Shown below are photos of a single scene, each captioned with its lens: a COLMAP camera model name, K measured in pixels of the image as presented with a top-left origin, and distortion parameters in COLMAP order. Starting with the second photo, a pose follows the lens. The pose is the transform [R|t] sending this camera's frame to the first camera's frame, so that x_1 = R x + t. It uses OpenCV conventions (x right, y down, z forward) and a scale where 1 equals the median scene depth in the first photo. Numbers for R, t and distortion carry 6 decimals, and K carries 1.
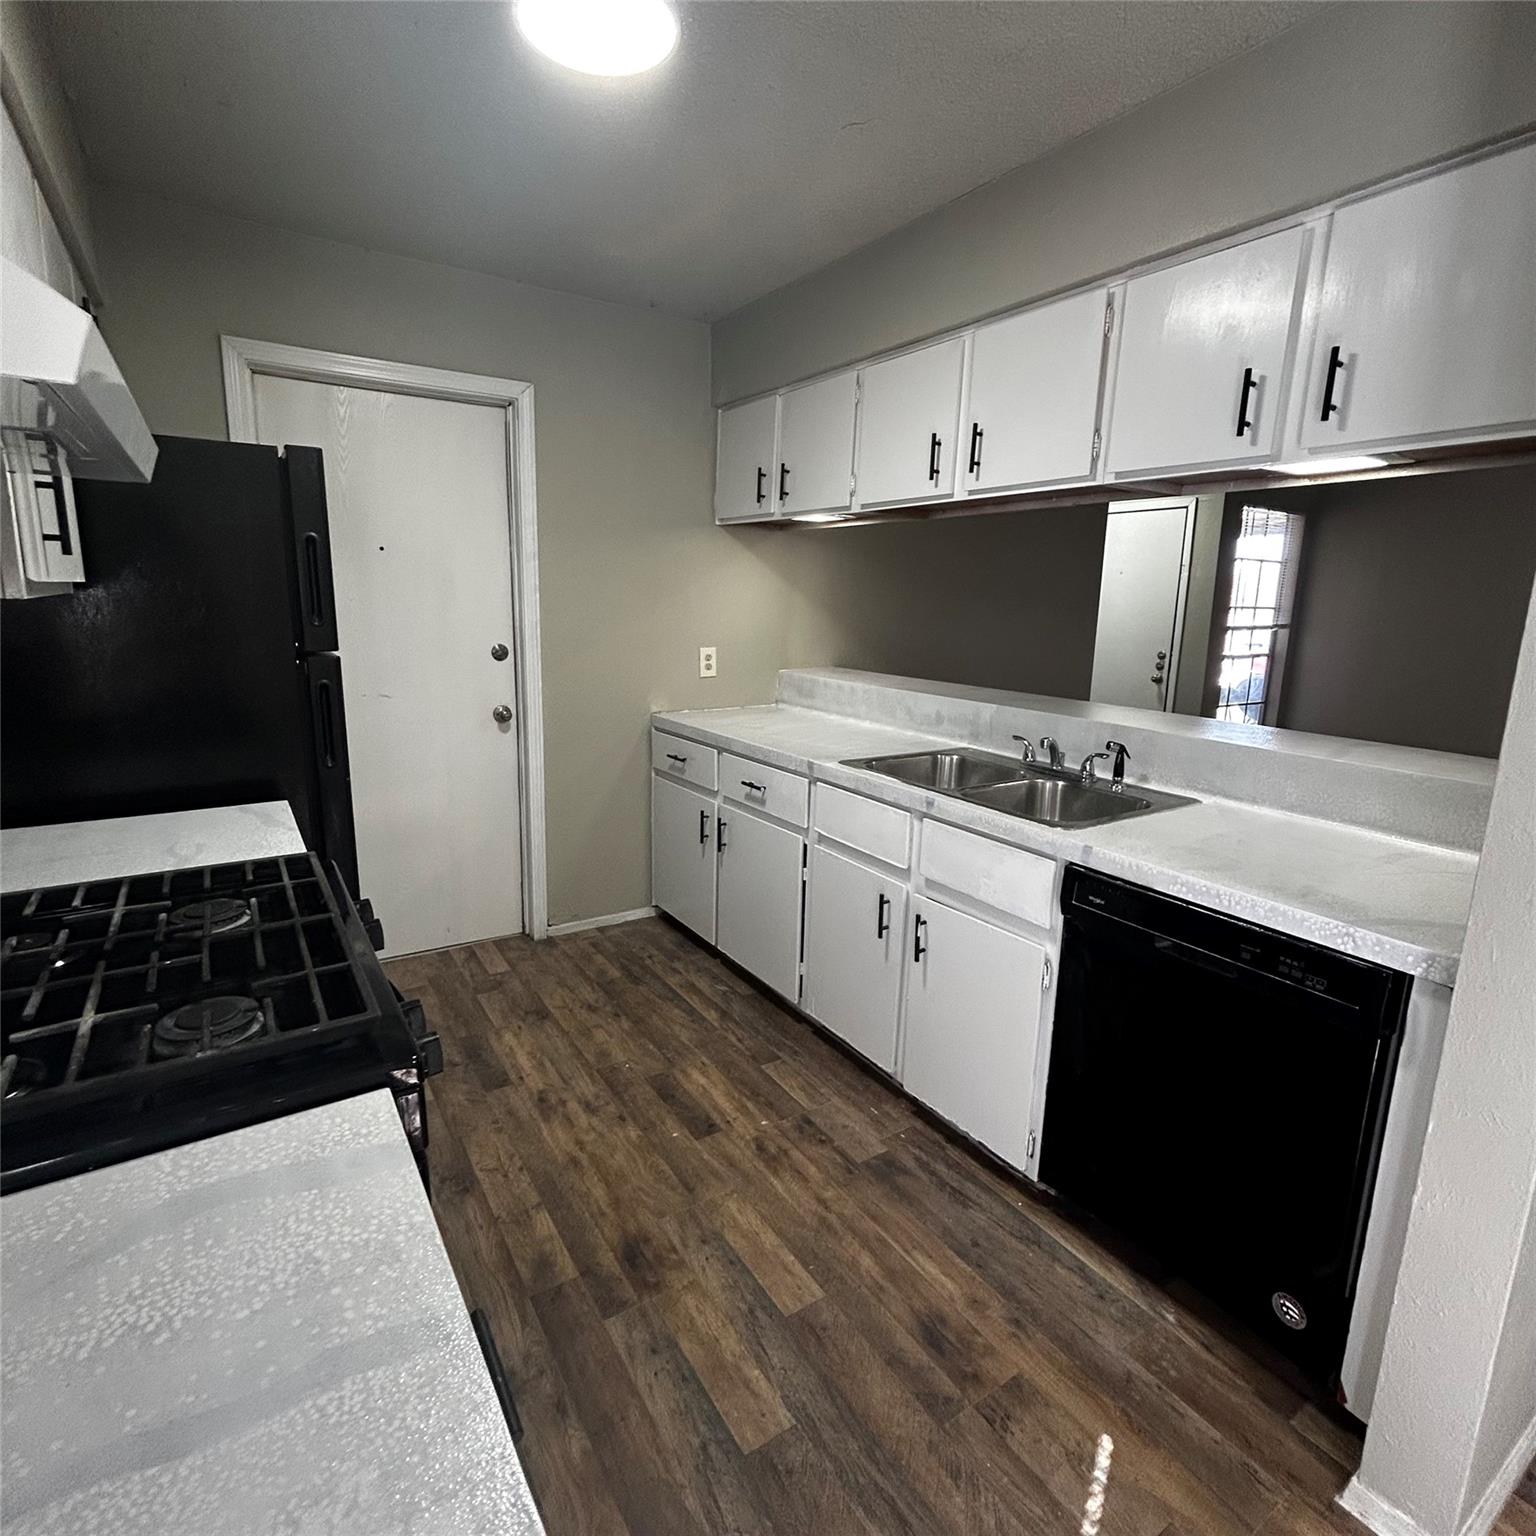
lens RADIAL K [[827.7, 0, 769.1], [0, 827.7, 763.6], [0, 0, 1]] dist [-0.004834, 0.003518]
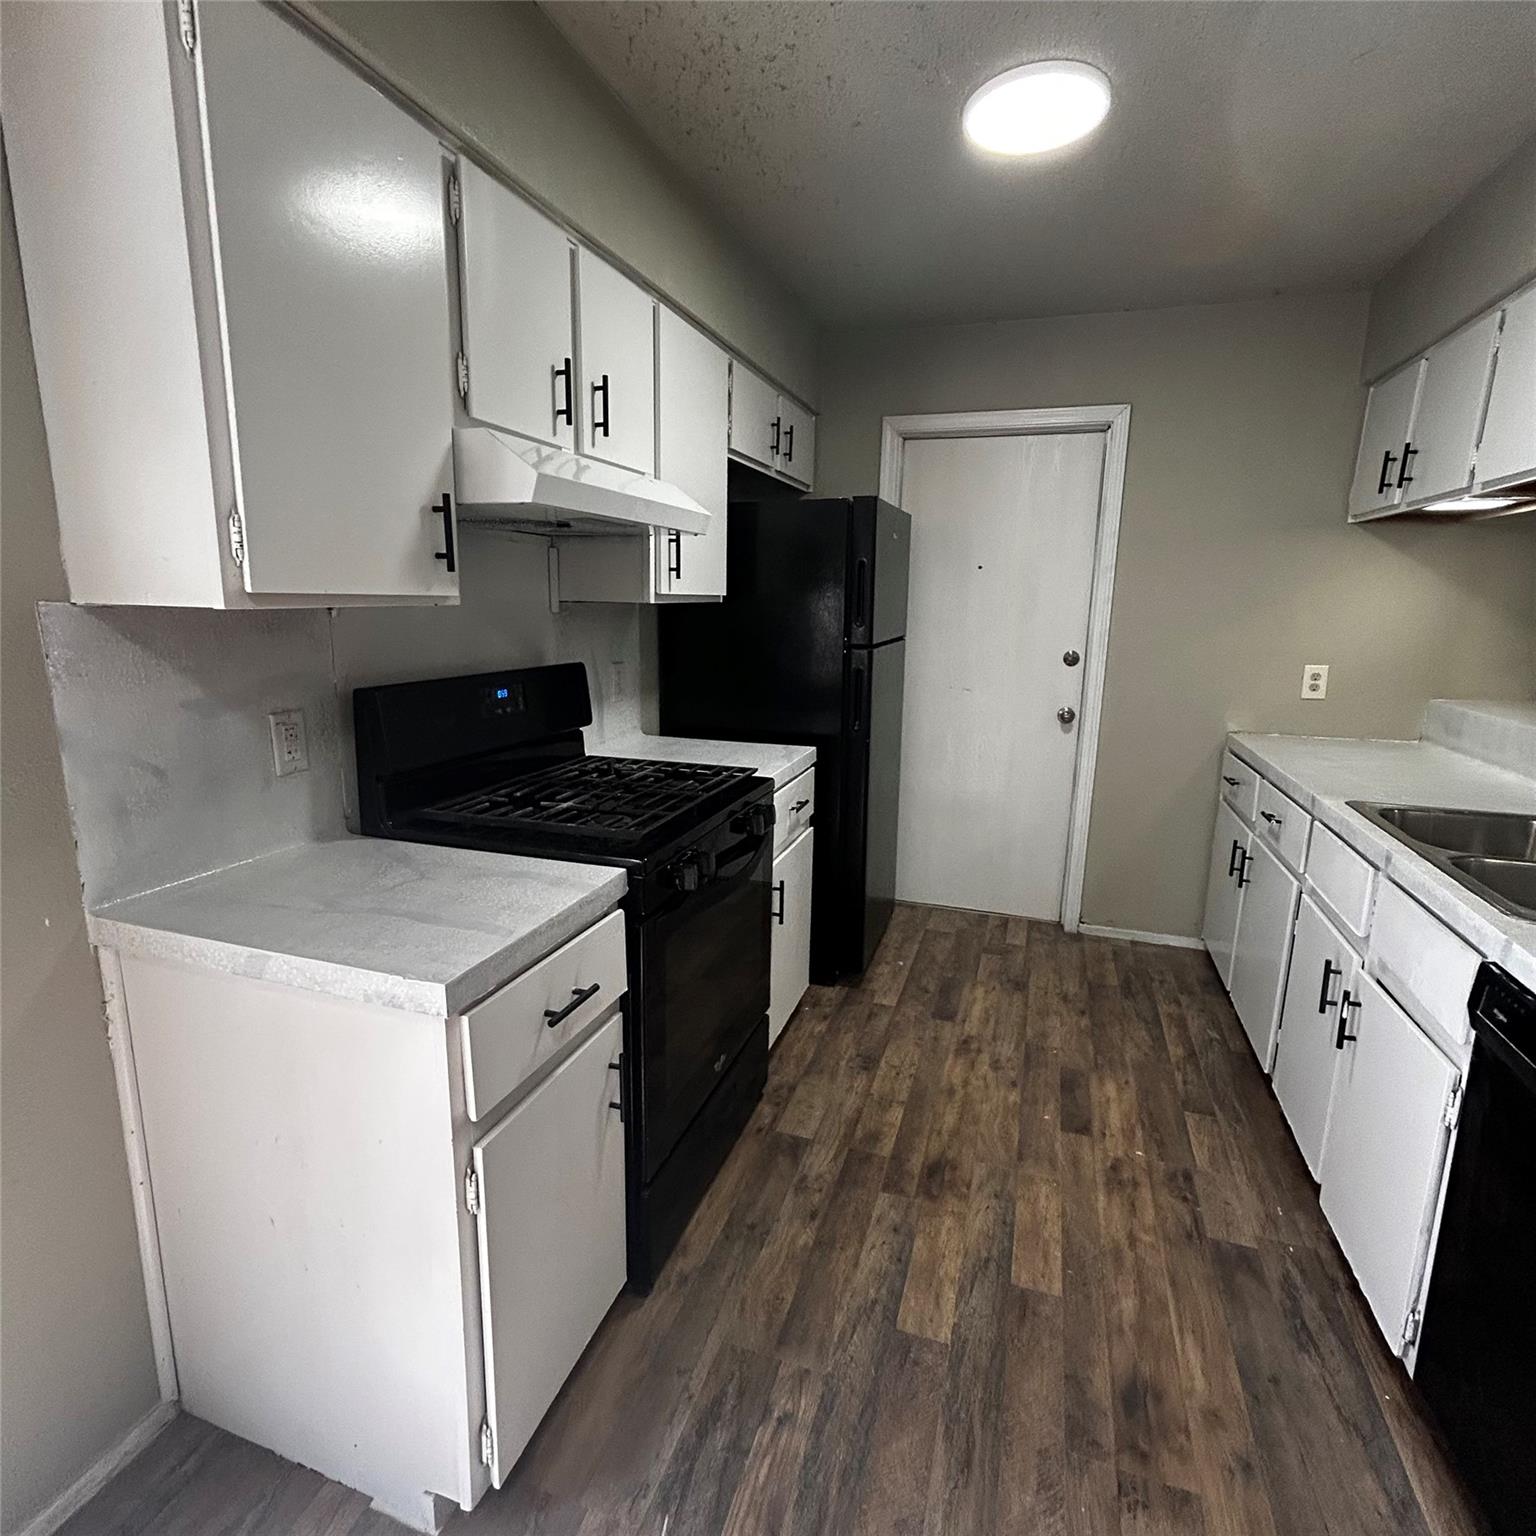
lens RADIAL K [[827.7, 0, 768.5], [0, 827.7, 764.6], [0, 0, 1]] dist [-0.004834, 0.003518]
pose [[0.620764, 0.141182, -0.771180, 0.389734], [-0.157115, 0.986100, 0.054058, 0.008720], [0.768093, 0.087606, 0.634317, 0.029905]]
